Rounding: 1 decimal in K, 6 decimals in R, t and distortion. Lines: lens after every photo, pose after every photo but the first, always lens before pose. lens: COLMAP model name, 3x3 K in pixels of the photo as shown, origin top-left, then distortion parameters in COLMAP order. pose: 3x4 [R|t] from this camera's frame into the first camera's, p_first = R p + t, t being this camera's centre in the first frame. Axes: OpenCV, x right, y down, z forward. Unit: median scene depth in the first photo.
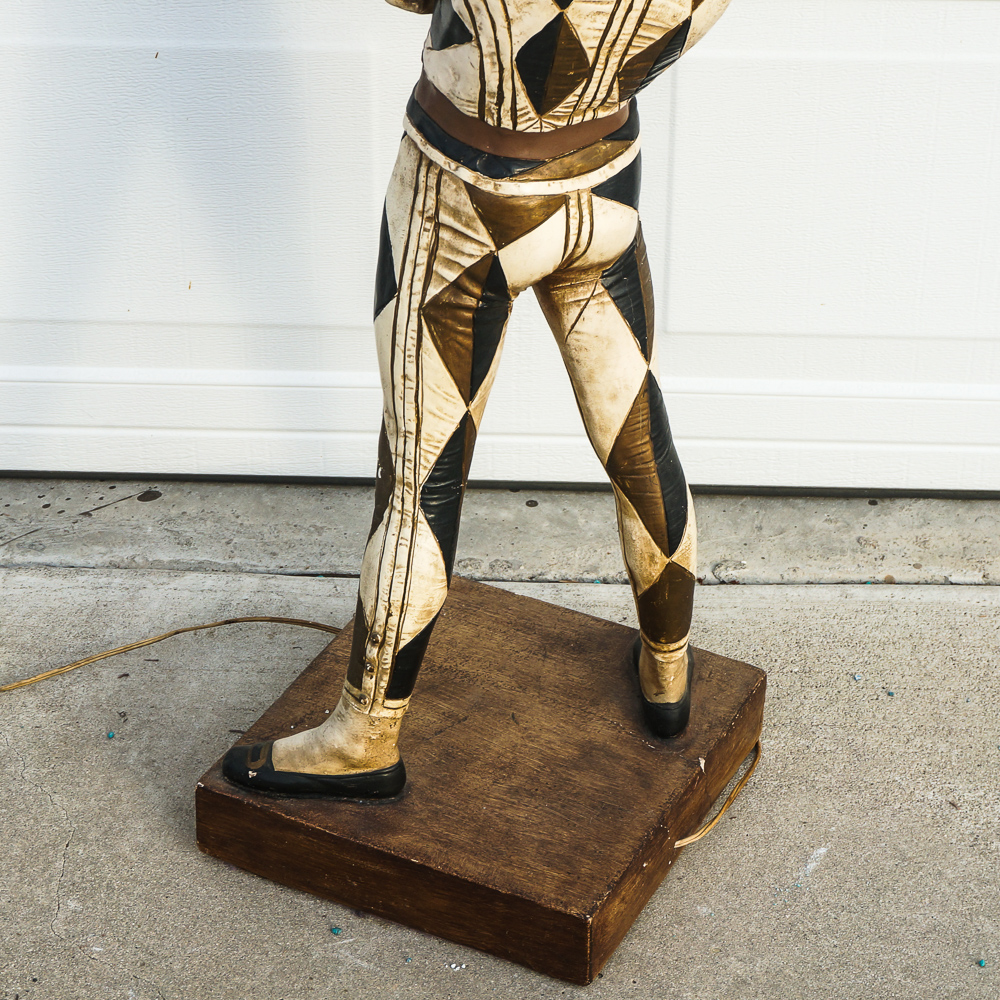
lens RADIAL K [[2764.2, 0, 562.5], [0, 2764.2, 468.9], [0, 0, 1]] dist [0.023648, 0.000000]
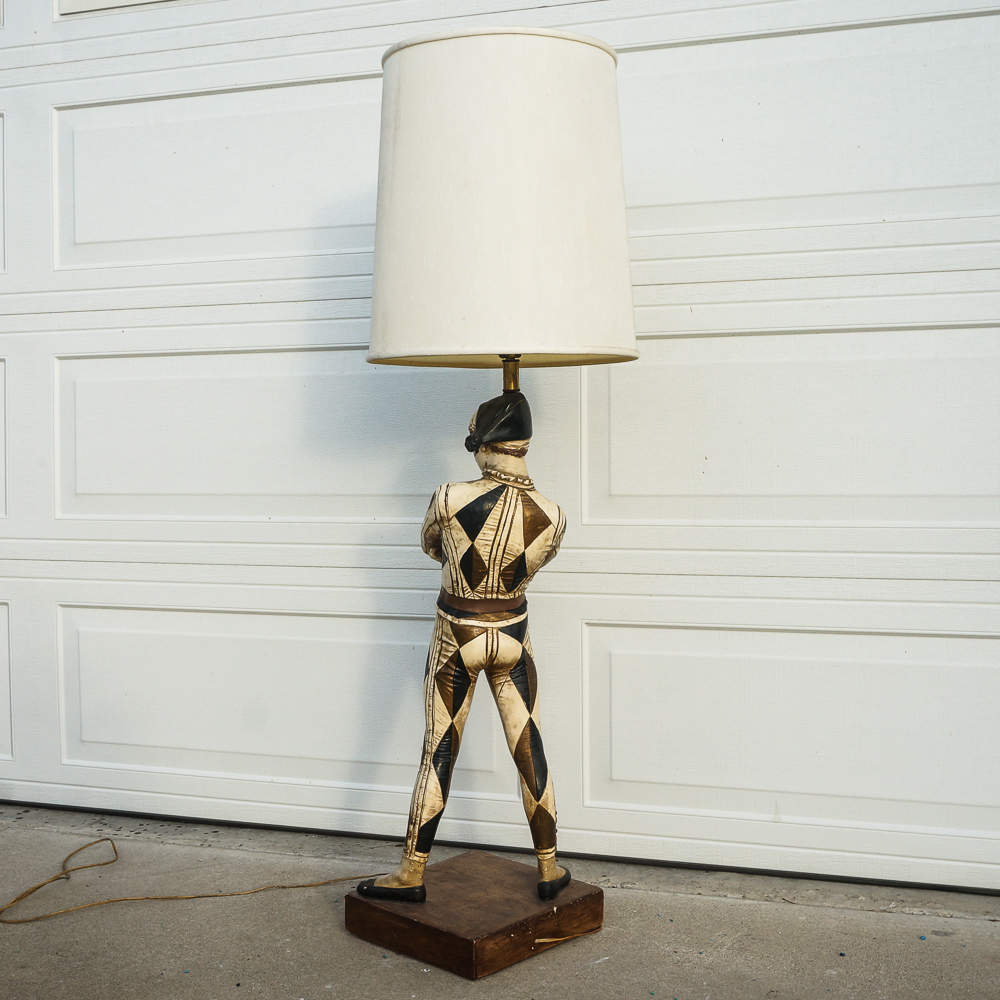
lens RADIAL K [[1408.7, 0, 498.5], [0, 1408.7, 497.2], [0, 0, 1]] dist [0.000311, 0.000000]
pose [[0.949155, -0.010921, -0.314621, 0.385113], [-0.142700, 0.875901, -0.460906, 0.360390], [0.280610, 0.482368, 0.829807, -0.142327]]
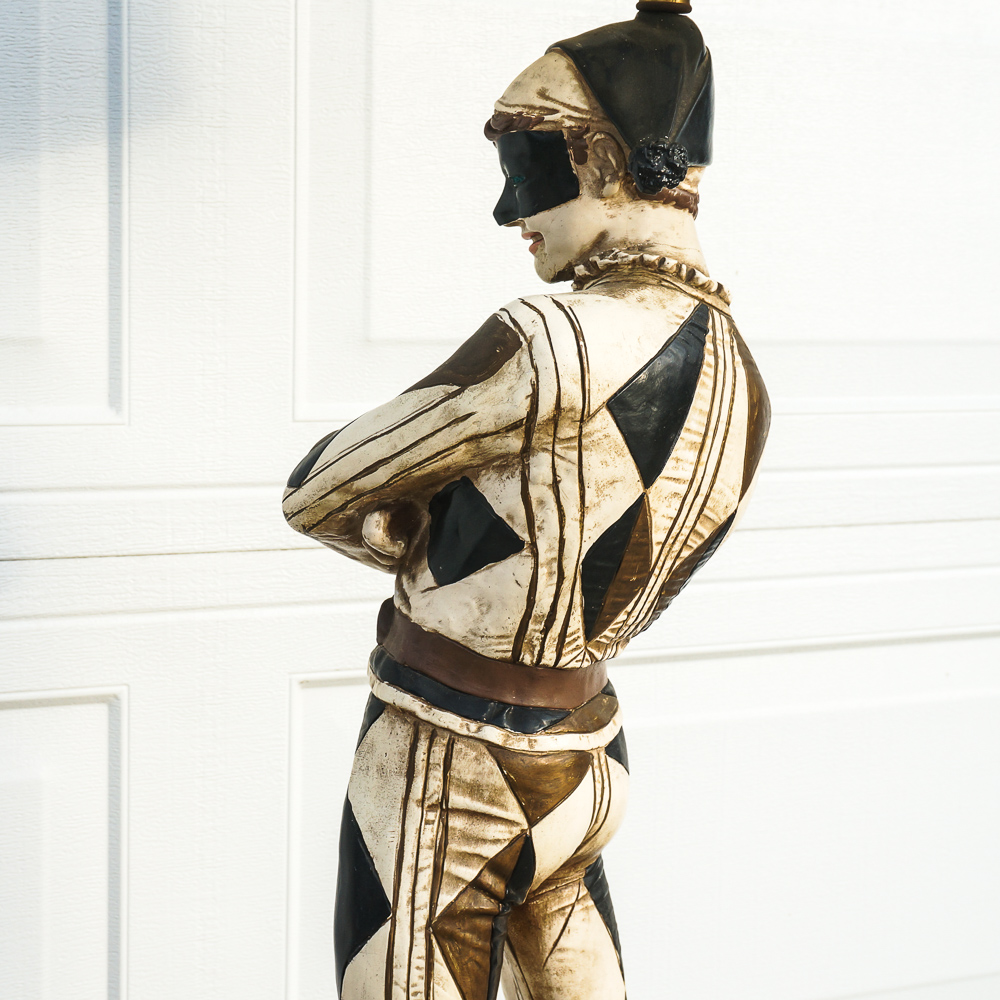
lens RADIAL K [[2150.0, 0, 442.5], [0, 2150.0, 505.4], [0, 0, 1]] dist [-0.000636, 0.000000]
pose [[0.892918, -0.044781, 0.447987, -0.292040], [0.227409, 0.903637, -0.362939, 0.052943], [-0.388565, 0.425951, 0.817058, 0.405011]]
